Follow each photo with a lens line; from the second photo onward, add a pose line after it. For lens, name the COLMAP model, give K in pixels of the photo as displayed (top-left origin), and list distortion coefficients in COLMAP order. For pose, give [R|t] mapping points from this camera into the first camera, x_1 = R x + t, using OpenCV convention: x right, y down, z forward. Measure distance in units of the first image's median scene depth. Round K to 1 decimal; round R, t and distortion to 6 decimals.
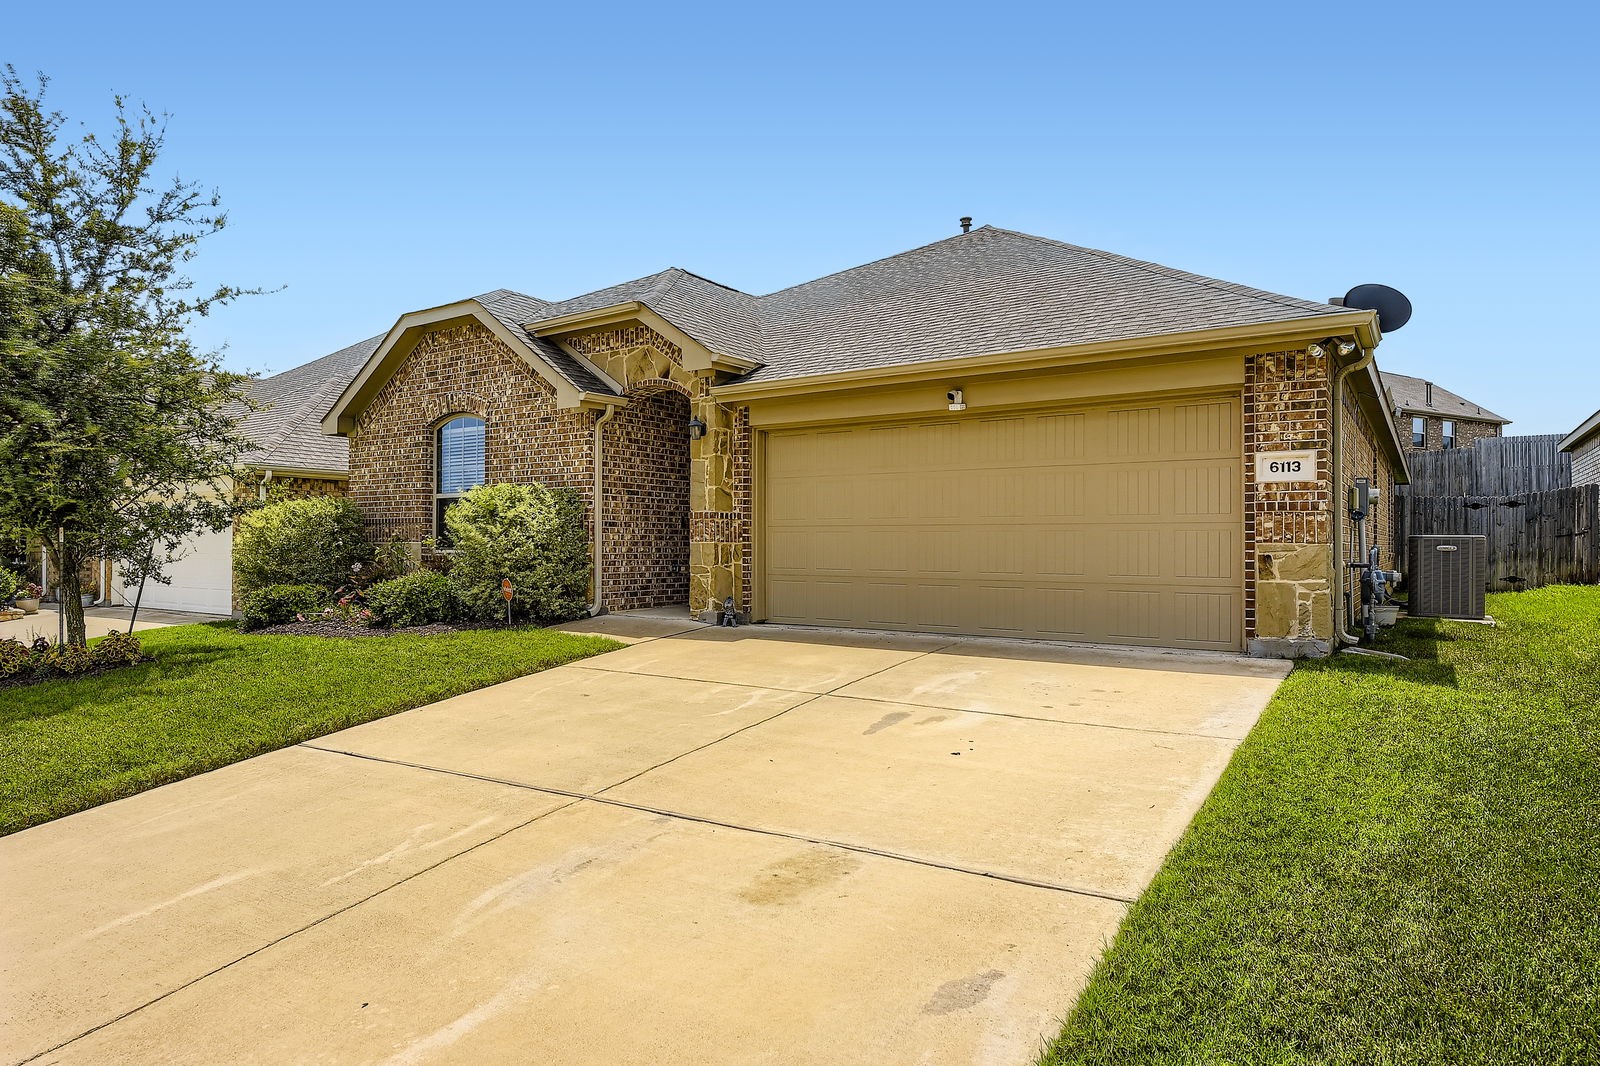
lens RADIAL K [[928.0, 0, 800.0], [0, 928.0, 533.0], [0, 0, 1]] dist [-0.001620, -0.000221]
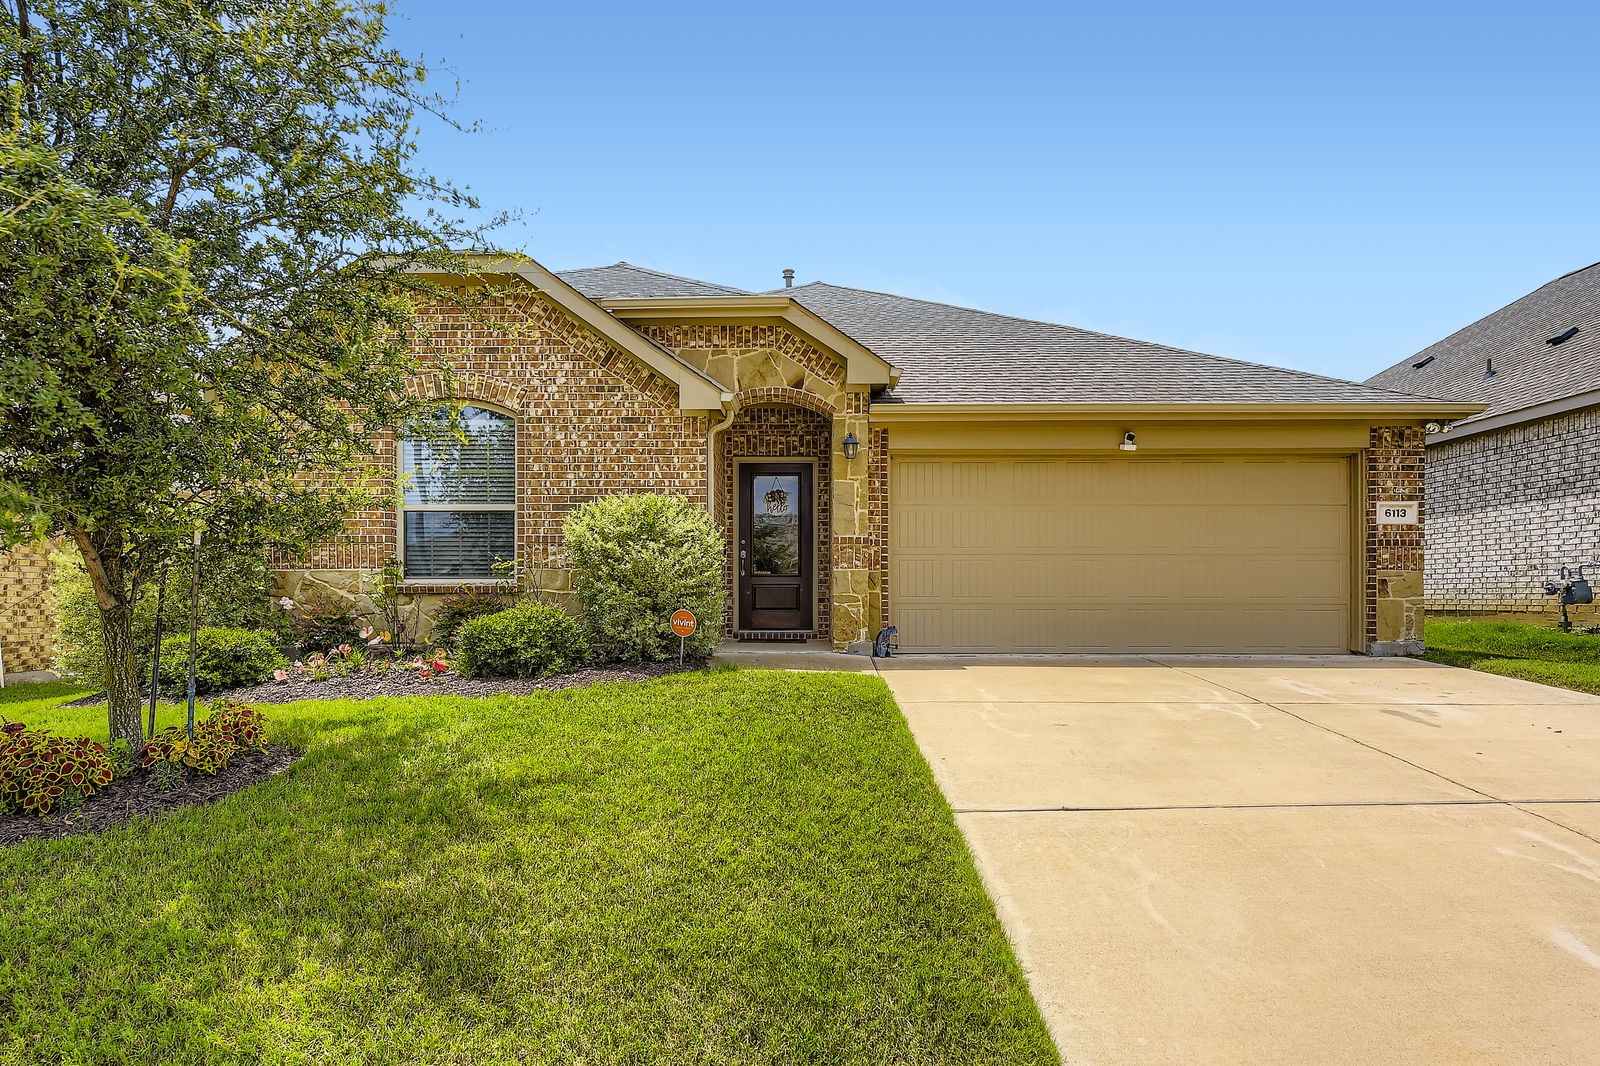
lens RADIAL K [[879.0, 0, 803.0], [0, 879.0, 593.4], [0, 0, 1]] dist [0.004255, 0.000313]
pose [[0.838166, -0.000878, 0.545414, -0.624384], [-0.005062, 0.999943, 0.009390, 0.026098], [-0.545391, -0.010631, 0.838114, 0.282330]]
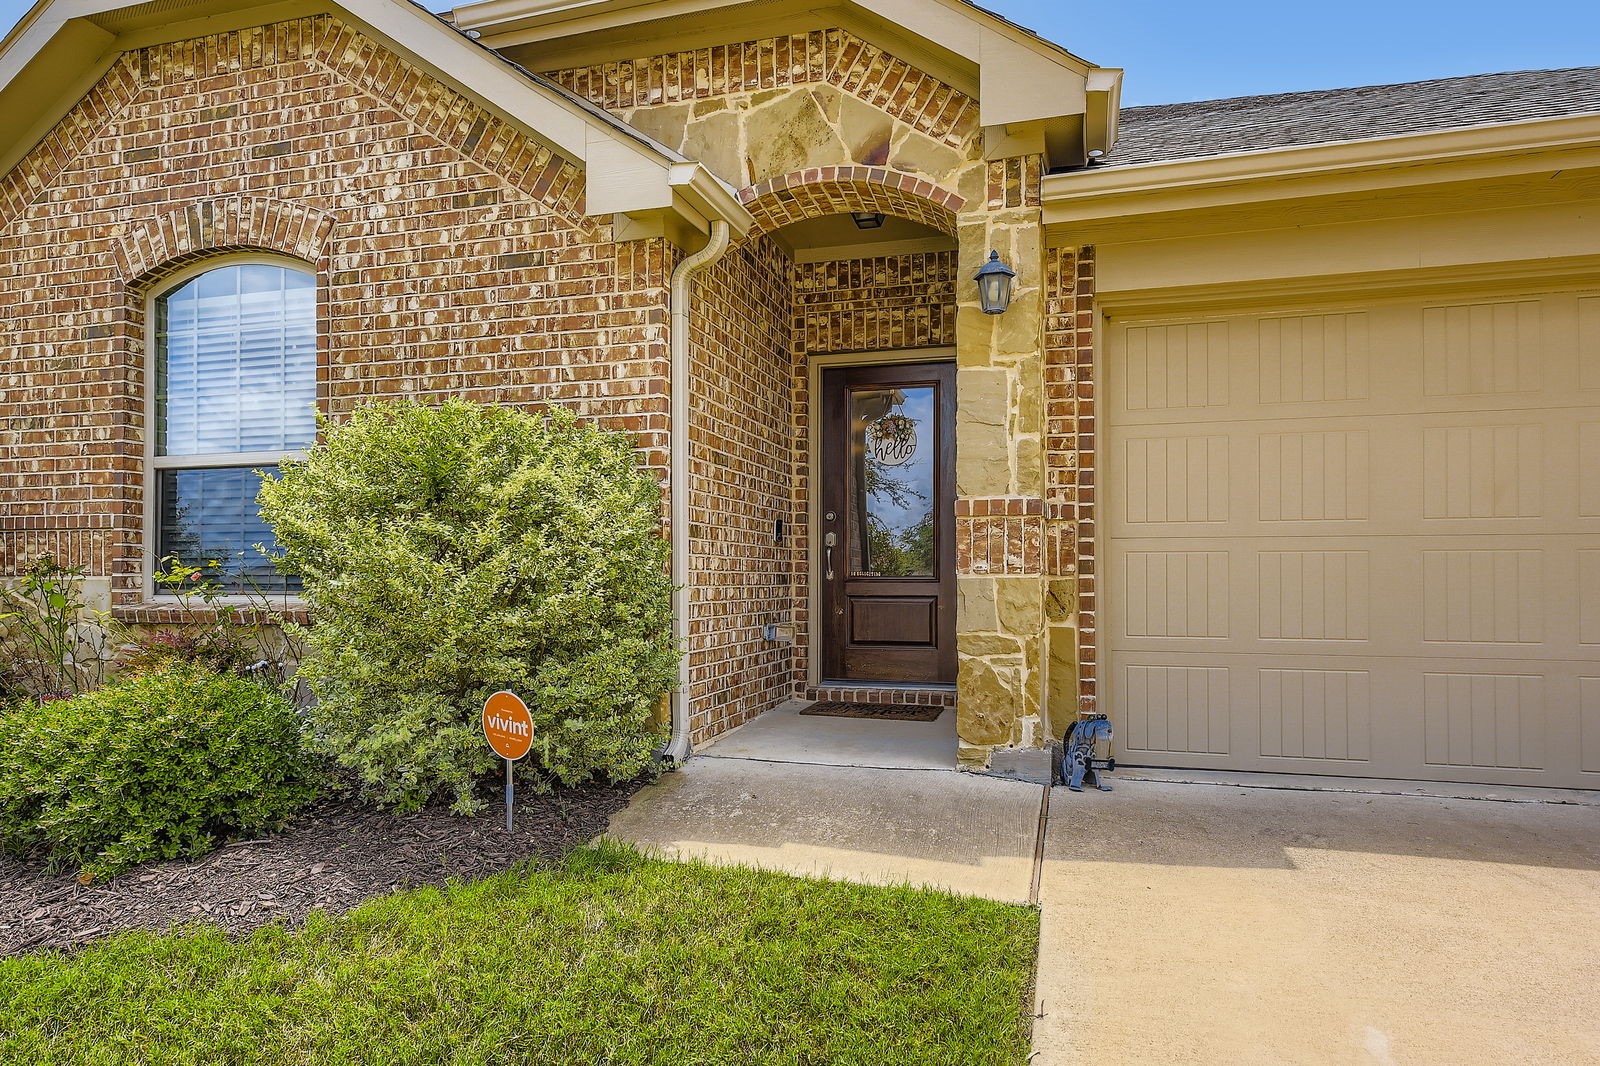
lens RADIAL K [[964.7, 0, 813.9], [0, 964.7, 572.0], [0, 0, 1]] dist [0.003041, -0.000393]
pose [[0.951082, -0.000436, 0.308937, -0.305762], [-0.001594, 0.999979, 0.006317, 0.006041], [-0.308933, -0.006500, 0.951061, 0.628094]]
